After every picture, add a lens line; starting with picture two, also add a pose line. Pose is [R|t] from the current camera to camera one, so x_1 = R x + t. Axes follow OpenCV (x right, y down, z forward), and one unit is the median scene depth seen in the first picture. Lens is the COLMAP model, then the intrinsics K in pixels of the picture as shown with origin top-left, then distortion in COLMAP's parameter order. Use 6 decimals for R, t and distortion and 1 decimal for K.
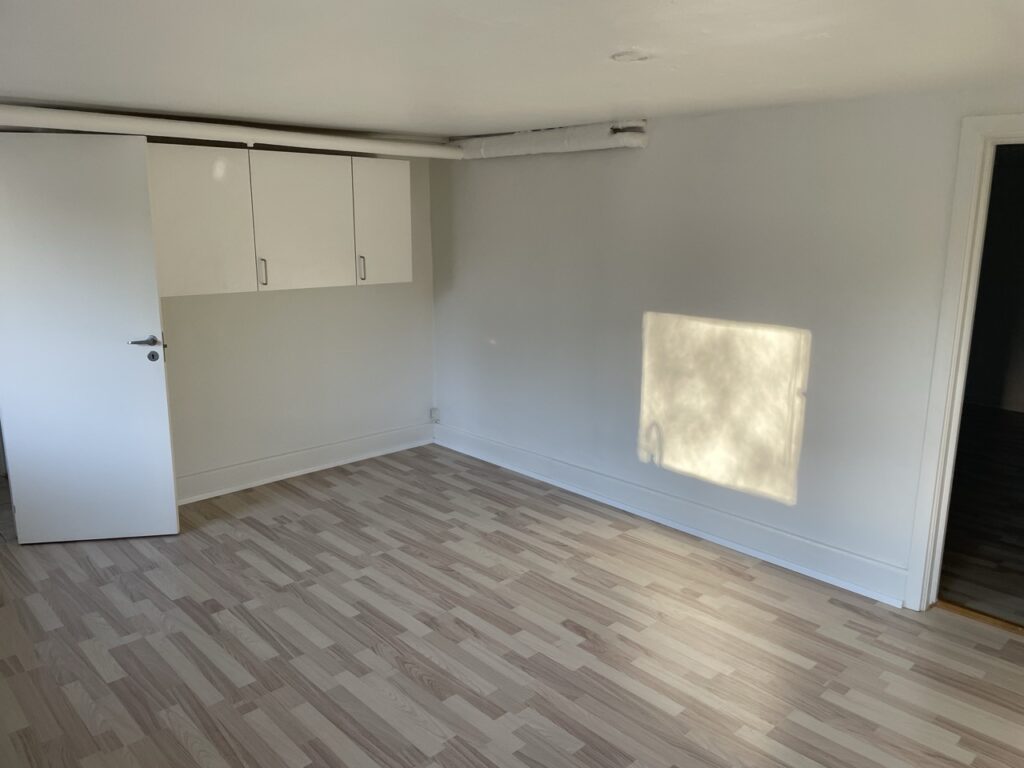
lens RADIAL K [[768.6, 0, 520.0], [0, 768.6, 374.6], [0, 0, 1]] dist [0.089609, -0.118098]
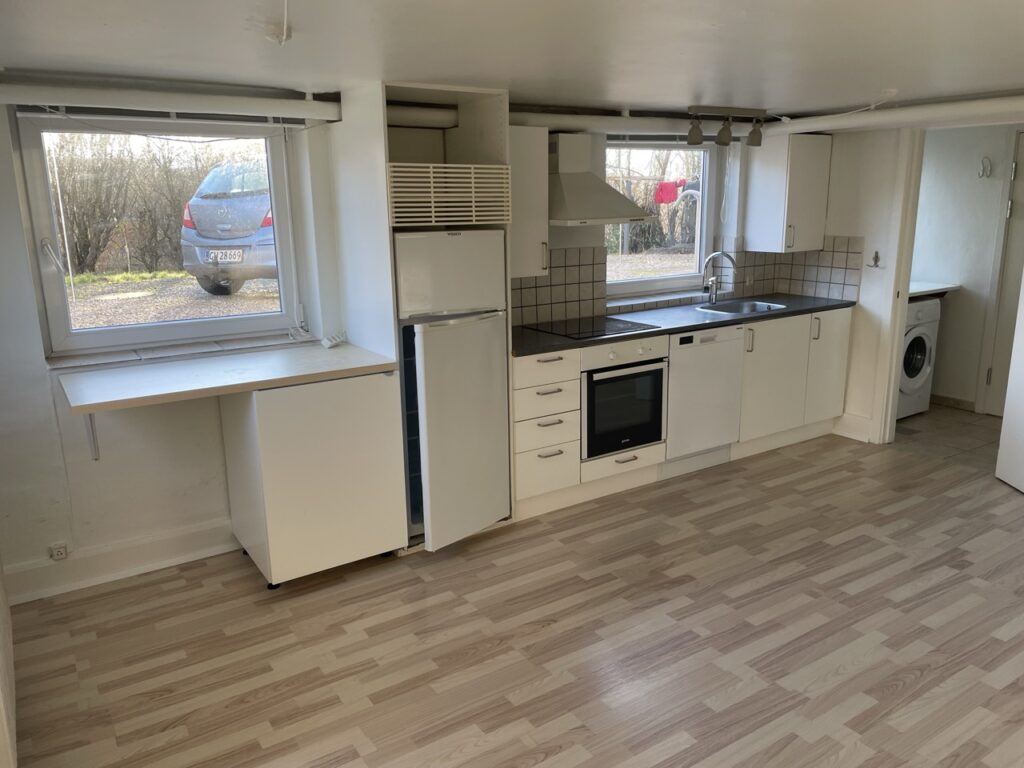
lens RADIAL K [[768.6, 0, 510.7], [0, 768.6, 376.7], [0, 0, 1]] dist [0.089609, -0.118098]
pose [[-0.184979, 0.216573, -0.958582, 0.611422], [-0.189094, 0.949344, 0.250976, -0.084139], [0.964379, 0.227687, -0.134656, 0.457116]]
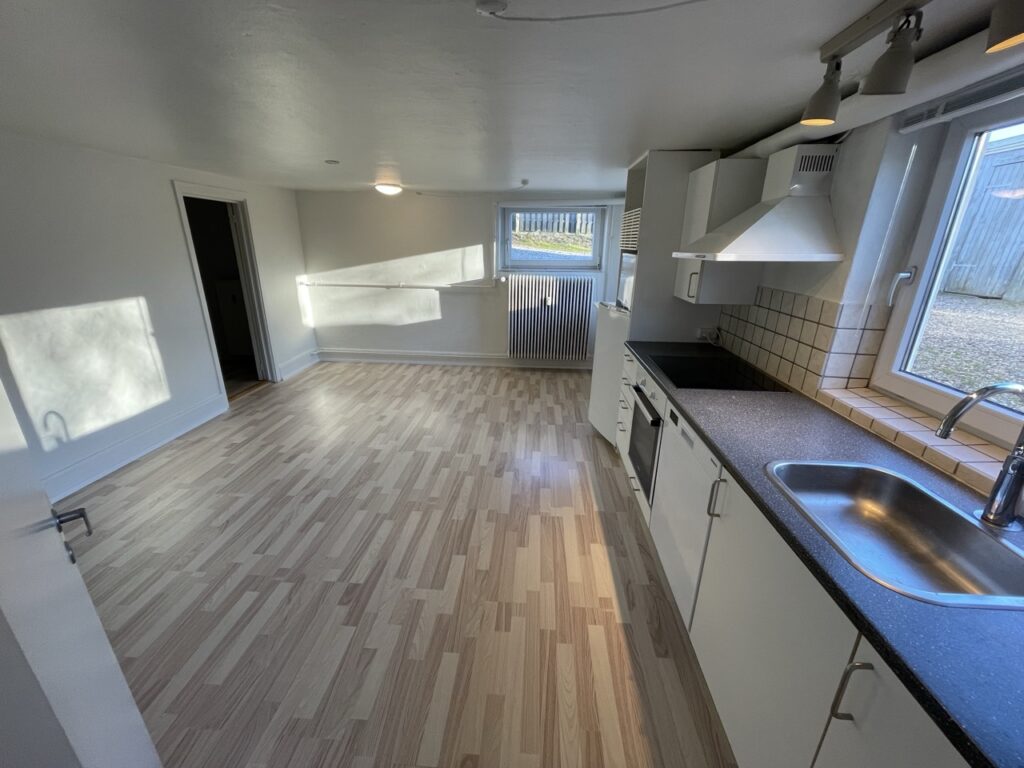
lens RADIAL K [[410.9, 0, 511.3], [0, 410.9, 386.8], [0, 0, 1]] dist [-0.005240, -0.000672]
pose [[-0.670910, -0.259656, 0.694593, -0.795480], [0.136398, 0.877496, 0.459778, -0.175434], [-0.728887, 0.403210, -0.553304, 0.946128]]
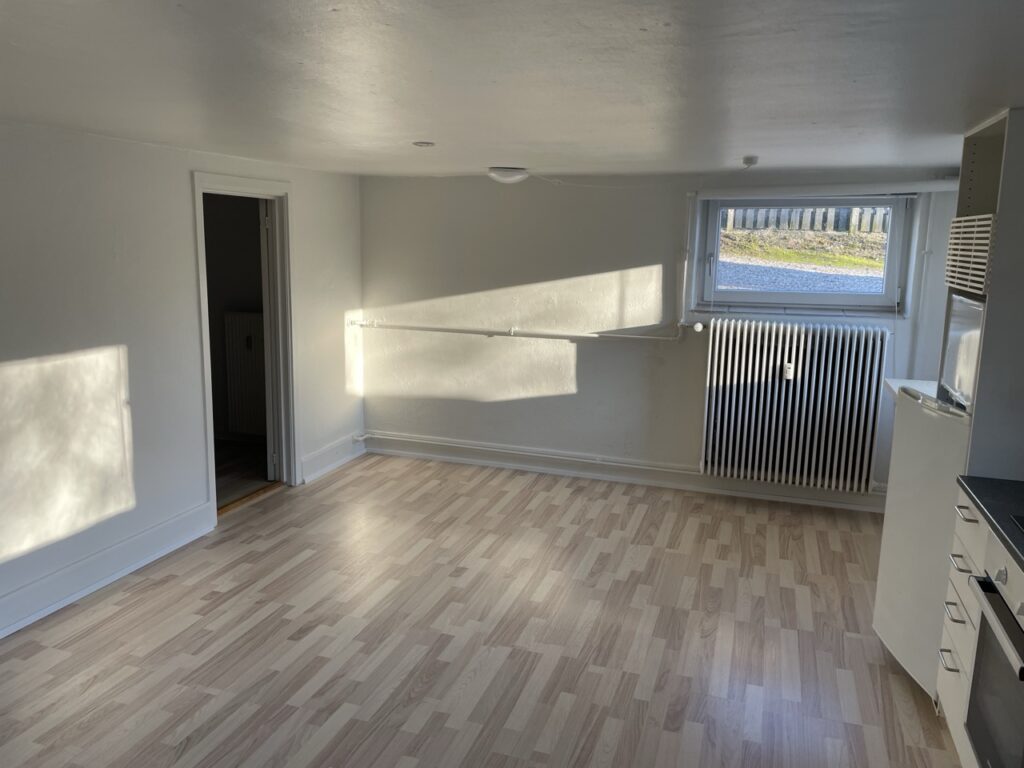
lens RADIAL K [[768.6, 0, 497.5], [0, 768.6, 373.3], [0, 0, 1]] dist [0.089609, -0.118098]
pose [[-0.447908, -0.164969, 0.878728, -0.797937], [0.168129, 0.949755, 0.264002, -0.210998], [-0.878129, 0.265989, -0.397667, 0.948569]]
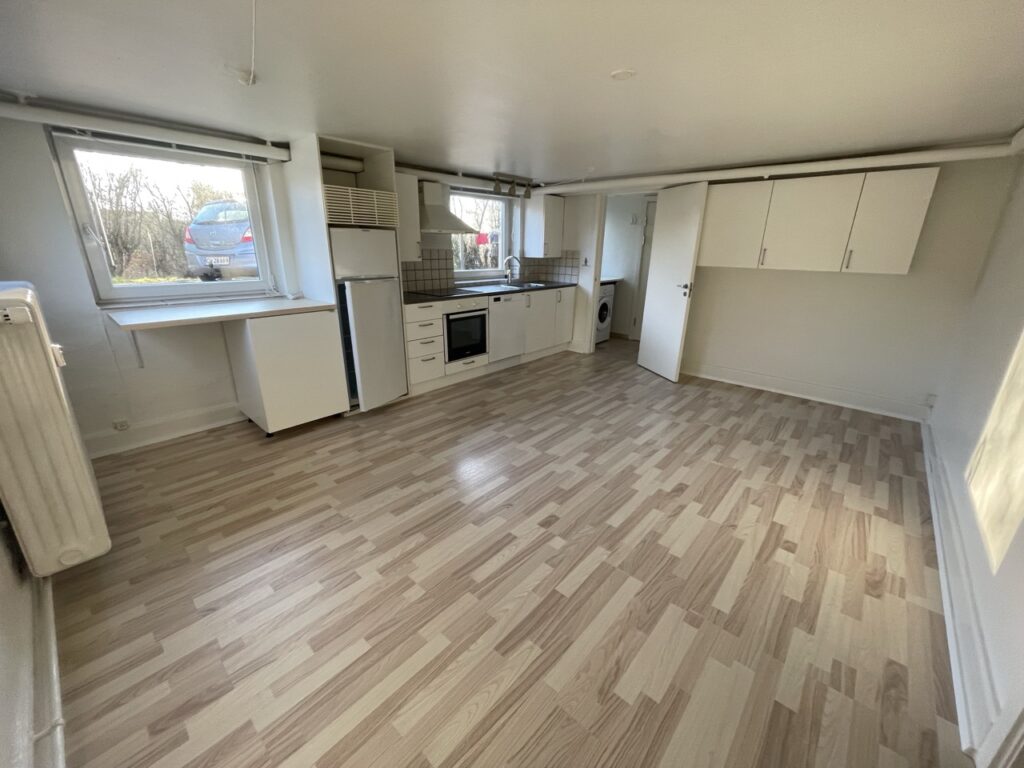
lens RADIAL K [[410.9, 0, 510.8], [0, 410.9, 383.8], [0, 0, 1]] dist [-0.005240, -0.000672]
pose [[0.073779, 0.309699, -0.947968, 0.637756], [-0.218809, 0.932424, 0.287591, -0.014706], [0.972975, 0.186205, 0.136558, 0.465728]]
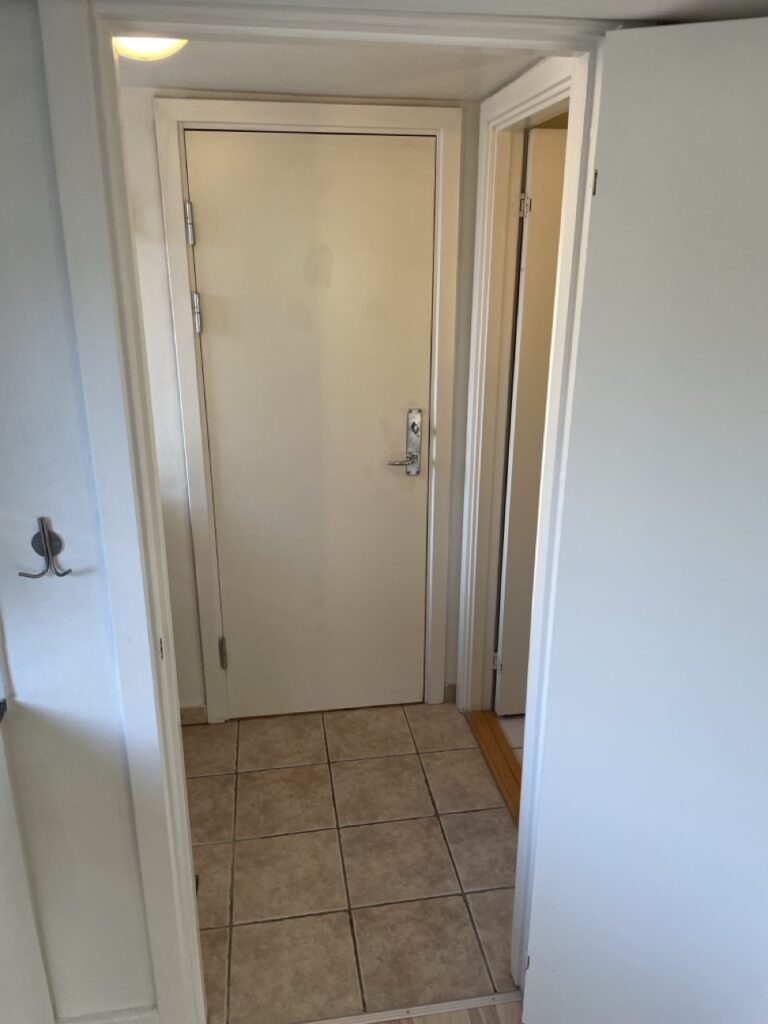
lens RADIAL K [[768.6, 0, 384.6], [0, 768.6, 509.7], [0, 0, 1]] dist [0.089609, -0.118098]
pose [[0.821999, 0.180243, -0.540214, -0.536028], [-0.116676, 0.981772, 0.150034, -0.146270], [0.557409, -0.060298, 0.828045, 0.631804]]
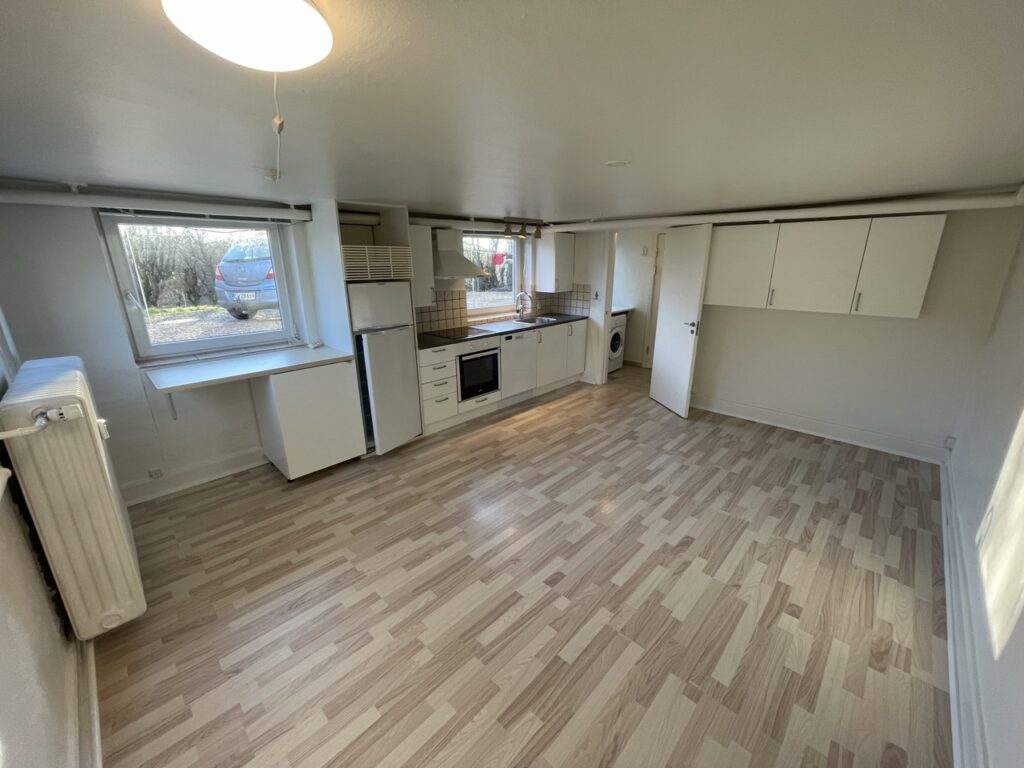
lens RADIAL K [[410.9, 0, 510.6], [0, 410.9, 384.0], [0, 0, 1]] dist [-0.005240, -0.000672]
pose [[0.033644, 0.281978, -0.958831, 0.641782], [-0.199120, 0.942032, 0.270050, -0.095734], [0.979397, 0.181837, 0.087841, 0.467139]]
